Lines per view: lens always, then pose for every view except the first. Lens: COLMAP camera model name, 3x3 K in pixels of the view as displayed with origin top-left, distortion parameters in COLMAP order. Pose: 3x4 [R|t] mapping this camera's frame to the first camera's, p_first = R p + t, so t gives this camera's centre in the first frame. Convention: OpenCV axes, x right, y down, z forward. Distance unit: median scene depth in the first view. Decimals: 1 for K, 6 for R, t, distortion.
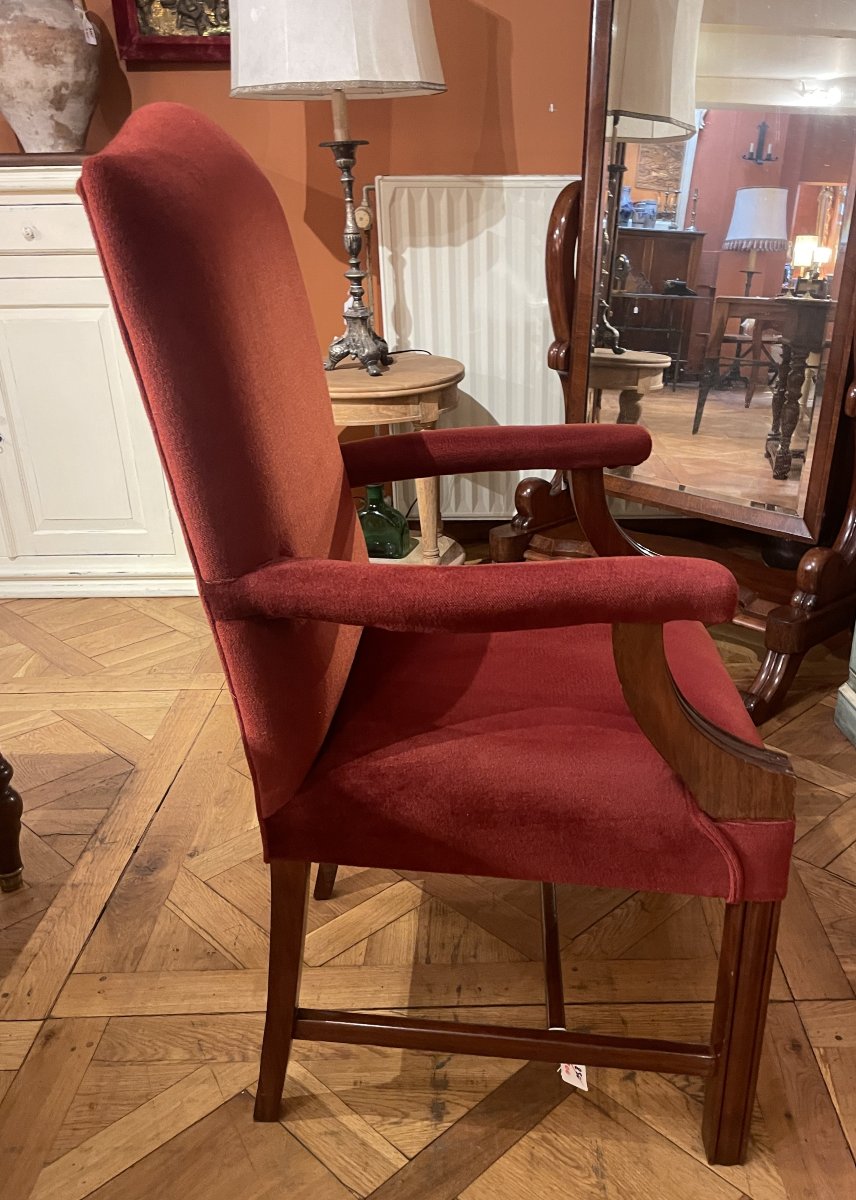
lens RADIAL K [[1011.4, 0, 510.2], [0, 1011.4, 660.4], [0, 0, 1]] dist [0.097699, -0.120283]
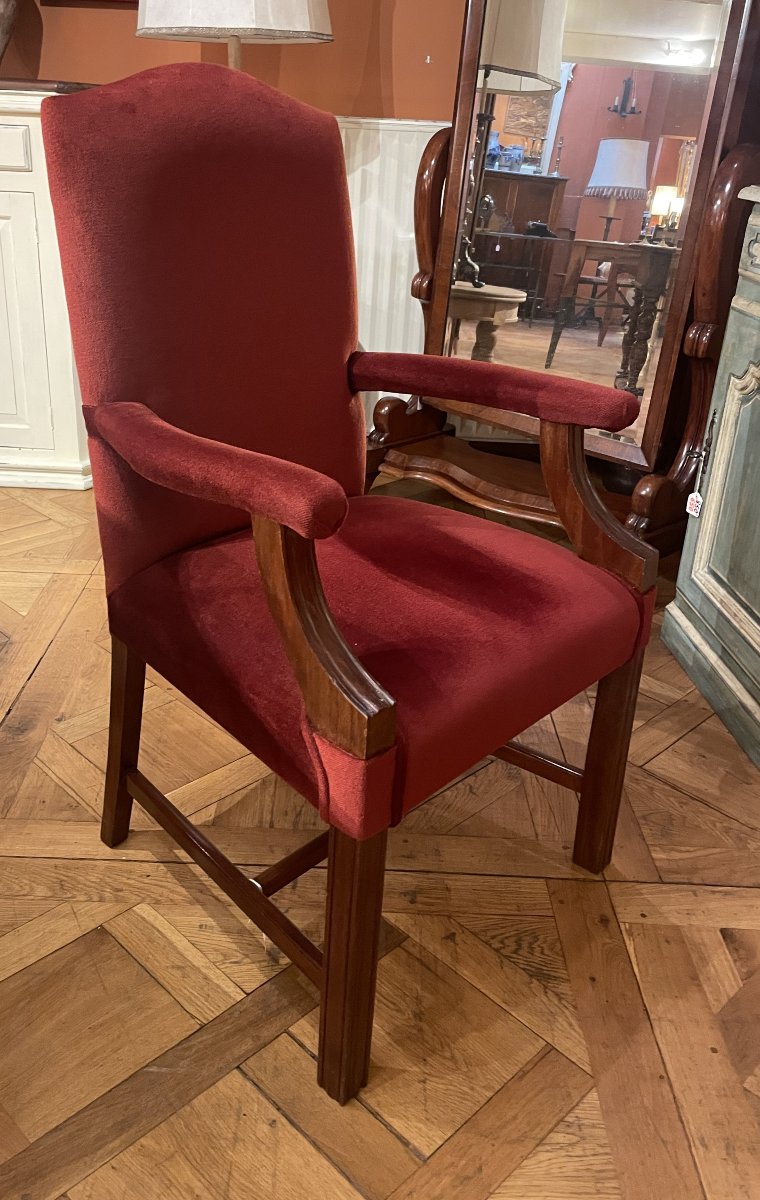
lens RADIAL K [[990.7, 0, 345.9], [0, 990.7, 544.7], [0, 0, 1]] dist [0.097909, -0.117262]
pose [[0.998218, 0.058183, -0.013273, -0.003458], [-0.058613, 0.997679, -0.034658, 0.021721], [0.011226, 0.035374, 0.999311, -0.062556]]
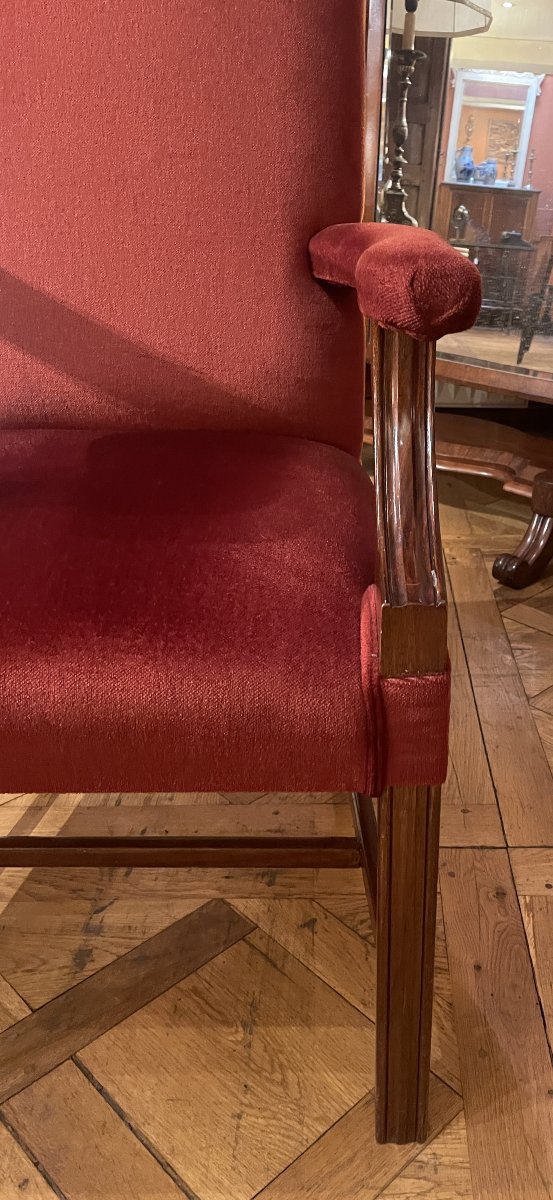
lens RADIAL K [[898.4, 0, 378.2], [0, 898.4, 603.5], [0, 0, 1]] dist [0.087131, -0.114858]
pose [[0.999810, 0.018841, 0.005037, 0.116819], [-0.018900, 0.999749, 0.012071, 0.080960], [-0.004808, -0.012164, 0.999914, 0.148136]]
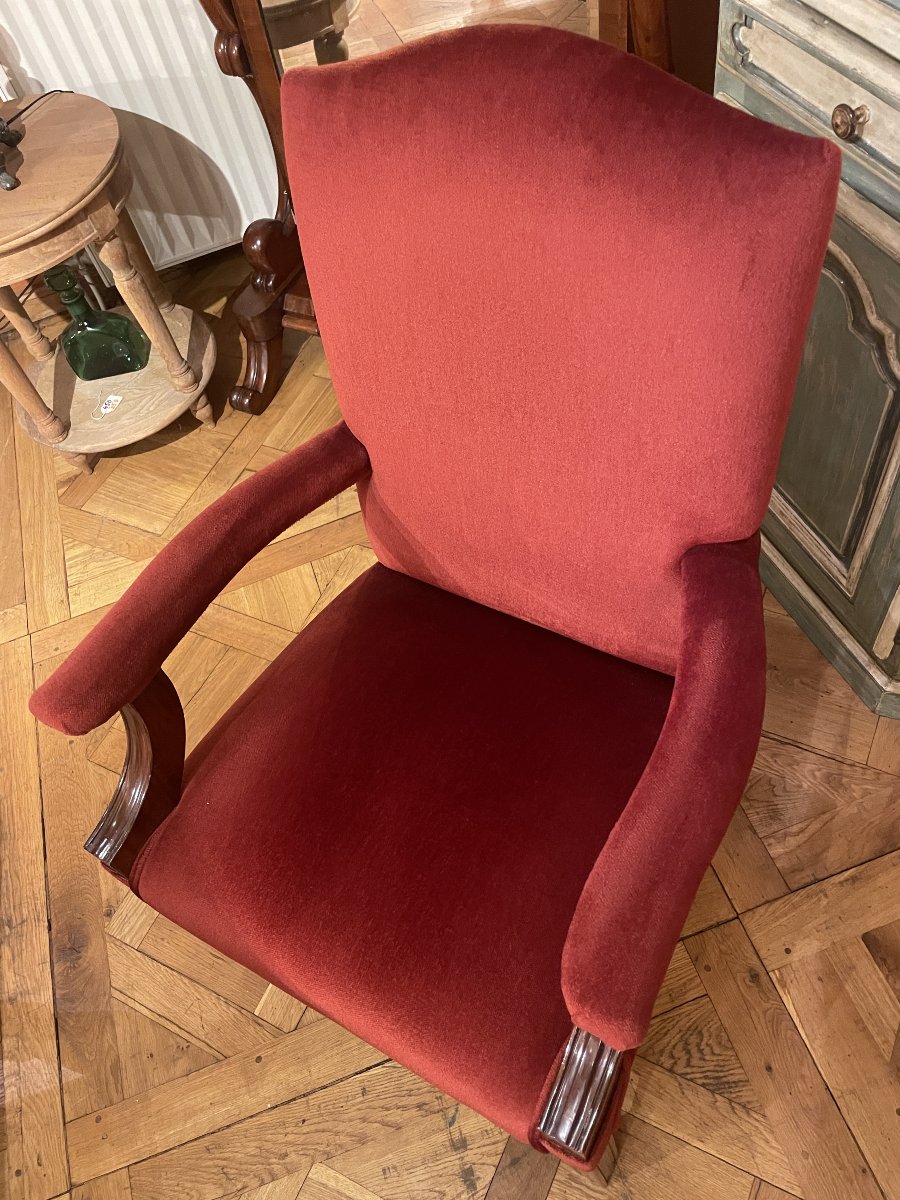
lens RADIAL K [[900.6, 0, 450.0], [0, 900.6, 600.0], [0, 0, 1]] dist [0.089868, -0.113668]
pose [[0.940926, -0.335212, 0.047871, 0.046520], [0.268775, 0.825350, 0.496546, -0.369780], [-0.205958, -0.454346, 0.866689, 0.297704]]
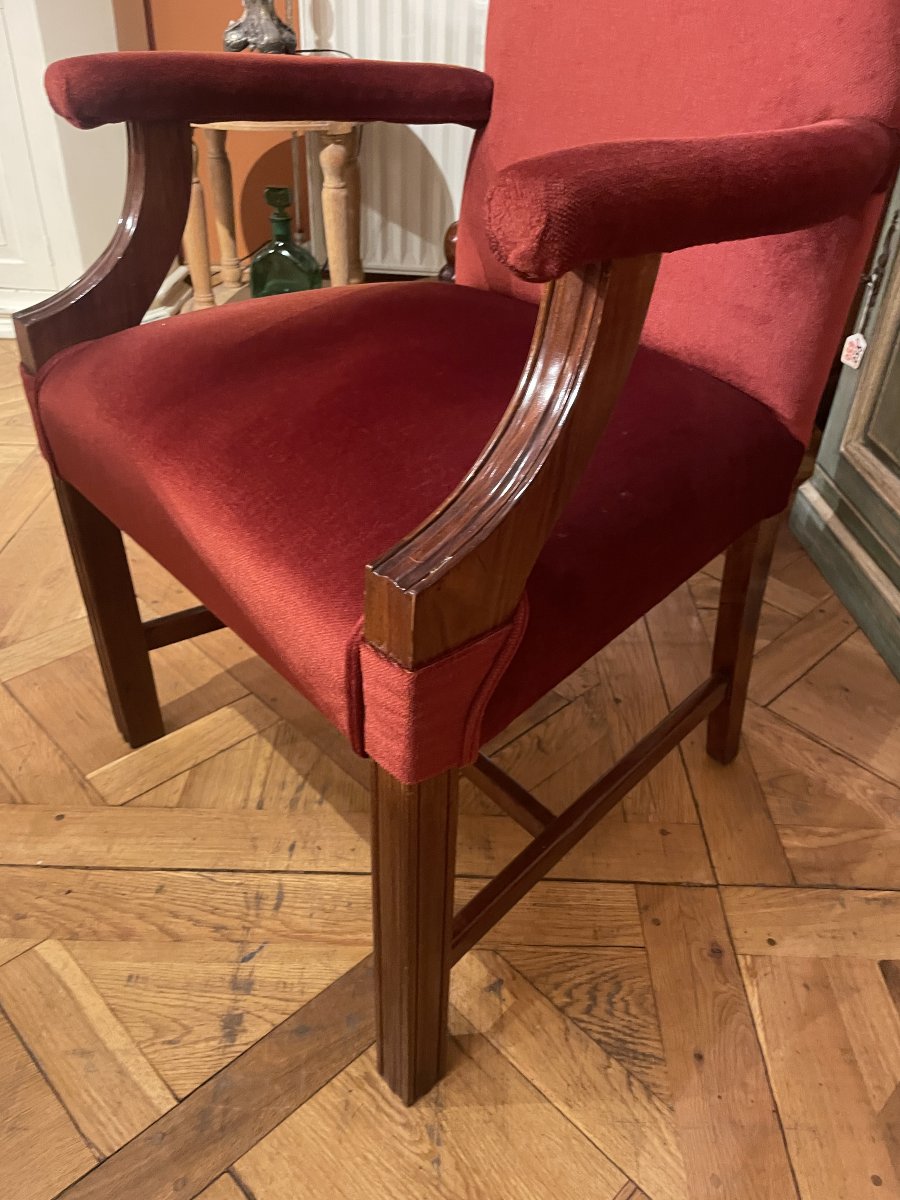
lens RADIAL K [[901.6, 0, 468.1], [0, 901.6, 603.2], [0, 0, 1]] dist [0.083326, -0.111863]
pose [[0.998456, 0.055064, 0.007255, 0.053327], [-0.055490, 0.983502, 0.172174, 0.008453], [0.002345, -0.172311, 0.985040, 0.267712]]
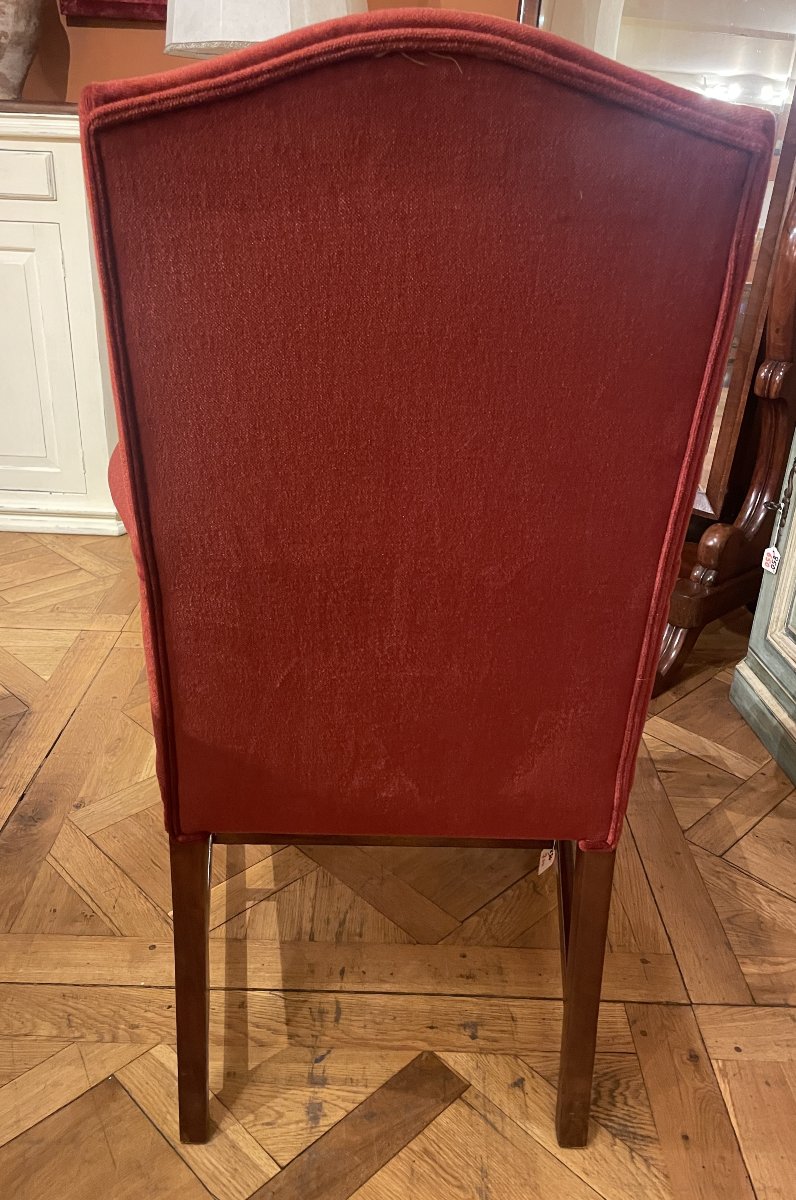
lens RADIAL K [[939.5, 0, 397.3], [0, 939.5, 581.0], [0, 0, 1]] dist [0.089707, -0.110673]
pose [[0.998589, 0.052923, -0.004304, -0.010908], [-0.052988, 0.998453, -0.016870, -0.025241], [0.003405, 0.017075, 0.999848, 0.076354]]
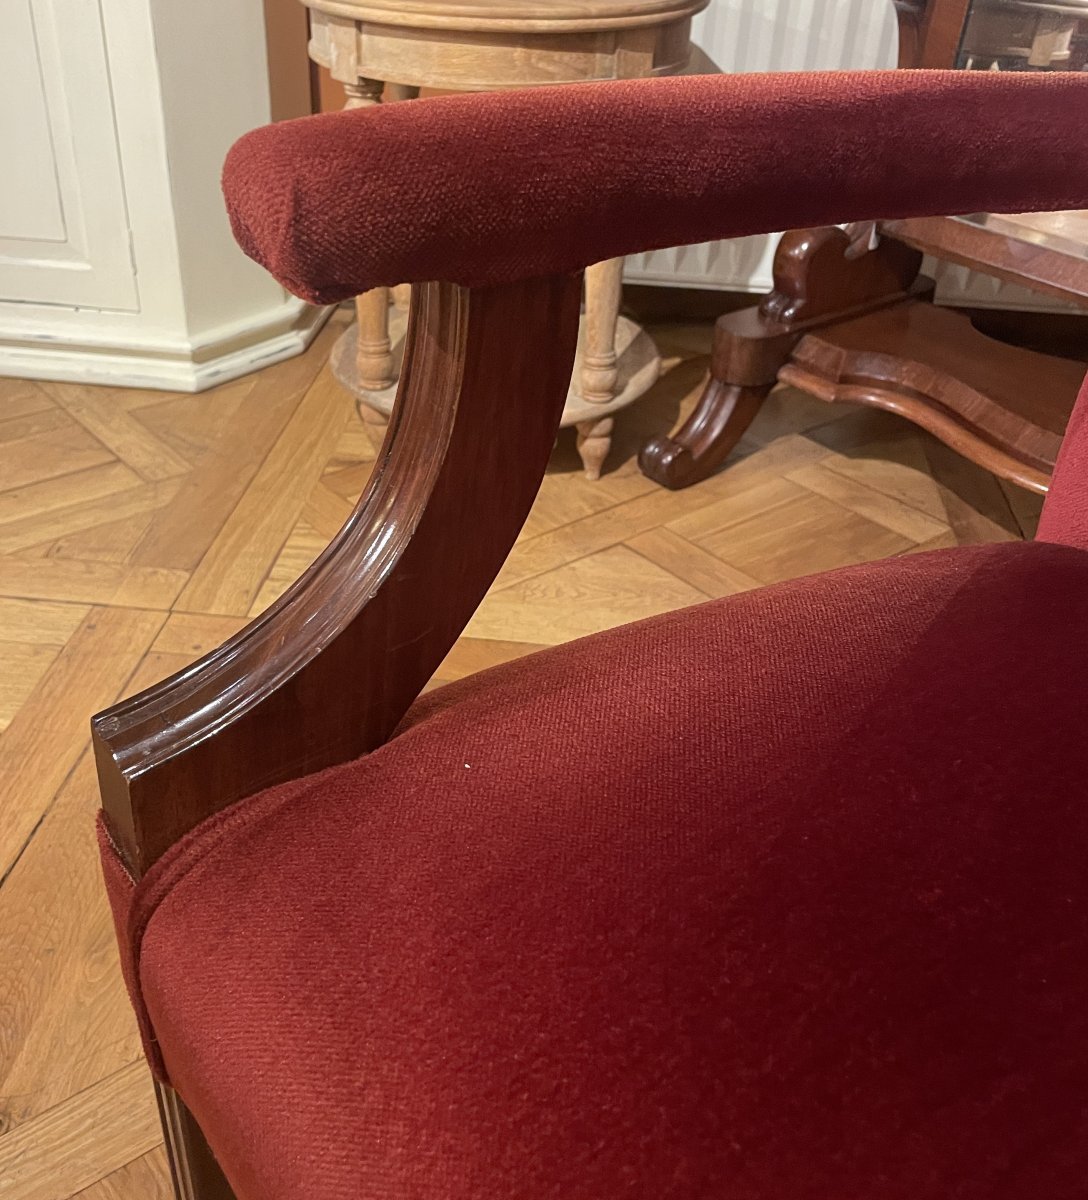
lens RADIAL K [[1242.0, 0, 486.9], [0, 1242.0, 547.3], [0, 0, 1]] dist [0.123998, -0.215991]
pose [[0.988141, 0.105676, -0.111399, -0.076564], [-0.092831, 0.989043, 0.114788, -0.111388], [0.122309, -0.103086, 0.987124, 0.506805]]
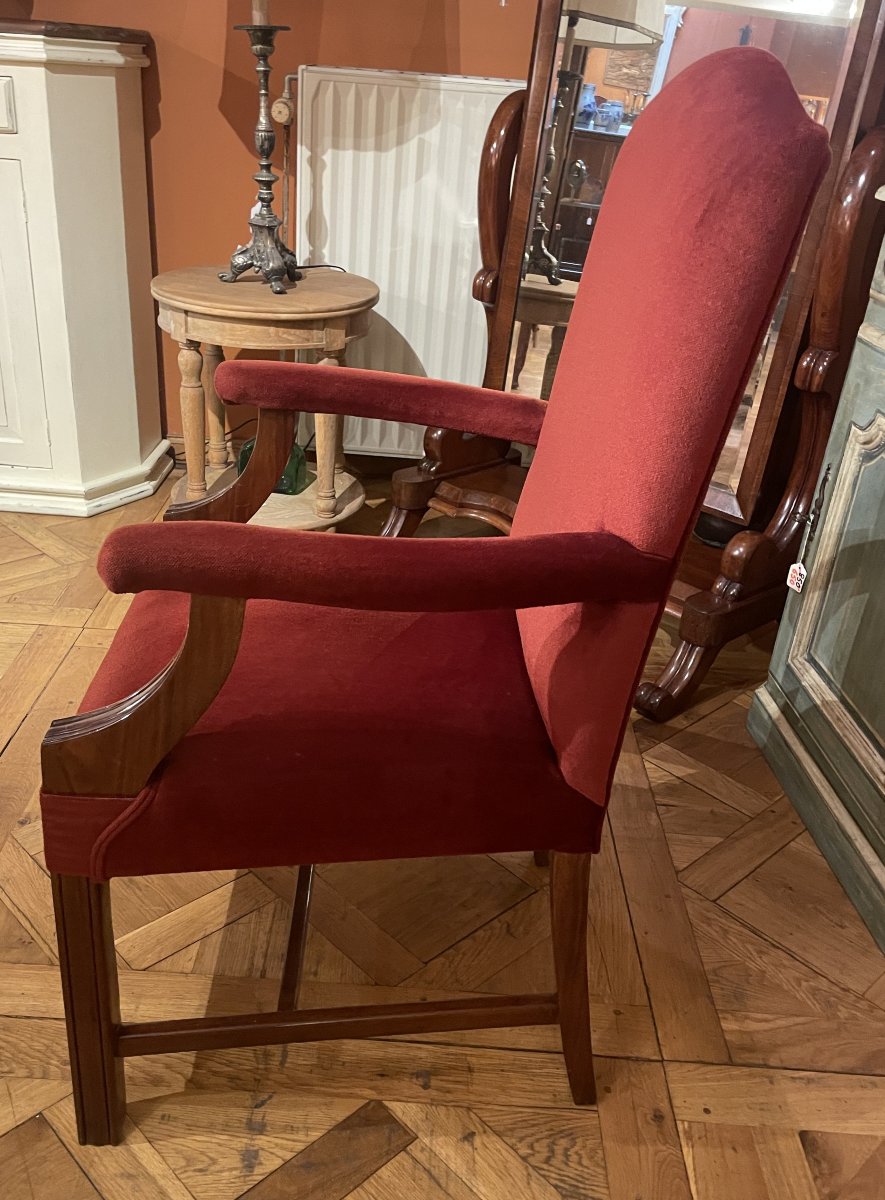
lens RADIAL K [[1051.3, 0, 406.1], [0, 1051.3, 634.5], [0, 0, 1]] dist [0.092644, -0.111839]
pose [[0.996164, 0.086067, -0.015775, 0.027535], [-0.085062, 0.994799, 0.056030, -0.054732], [0.020515, -0.054473, 0.998304, 0.064293]]
